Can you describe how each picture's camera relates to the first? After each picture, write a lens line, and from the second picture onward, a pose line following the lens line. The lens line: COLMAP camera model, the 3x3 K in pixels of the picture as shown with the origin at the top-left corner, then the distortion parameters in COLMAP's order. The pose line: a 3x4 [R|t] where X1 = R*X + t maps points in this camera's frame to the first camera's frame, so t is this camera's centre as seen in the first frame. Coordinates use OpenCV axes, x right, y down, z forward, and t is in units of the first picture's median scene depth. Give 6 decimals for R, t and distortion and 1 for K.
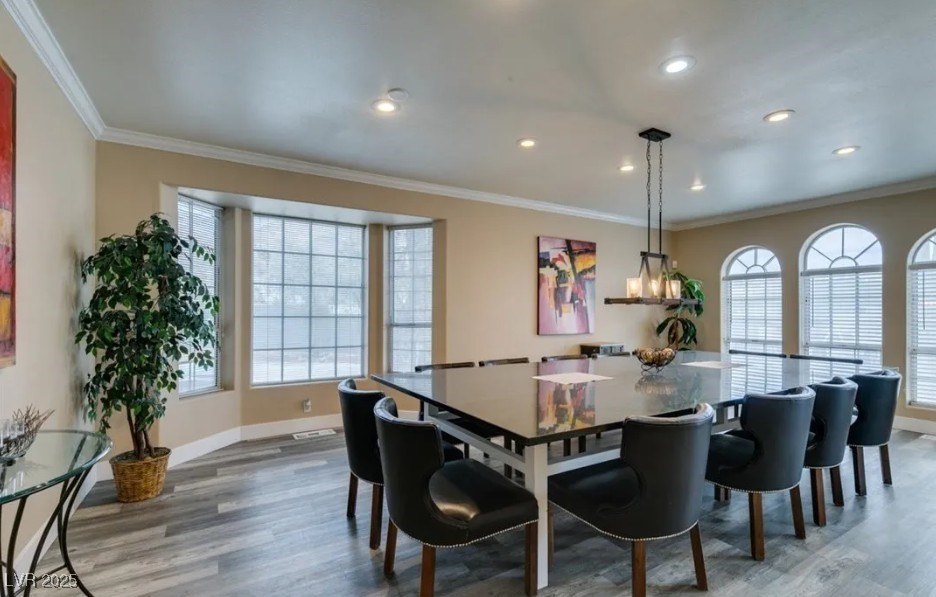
lens RADIAL K [[419.2, 0, 468.6], [0, 419.2, 316.8], [0, 0, 1]] dist [0.000813, -0.000476]
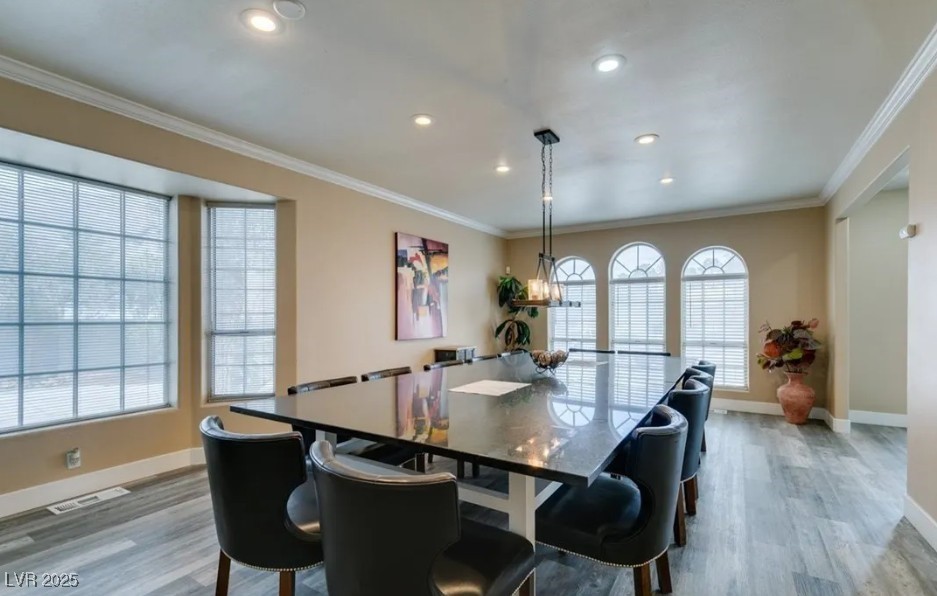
lens RADIAL K [[423.1, 0, 467.9], [0, 423.1, 319.2], [0, 0, 1]] dist [-0.000090, -0.000427]
pose [[0.895525, -0.008430, 0.444931, -0.104810], [0.010201, 0.999947, -0.001587, 0.000530], [-0.444894, 0.005961, 0.895563, 0.107980]]
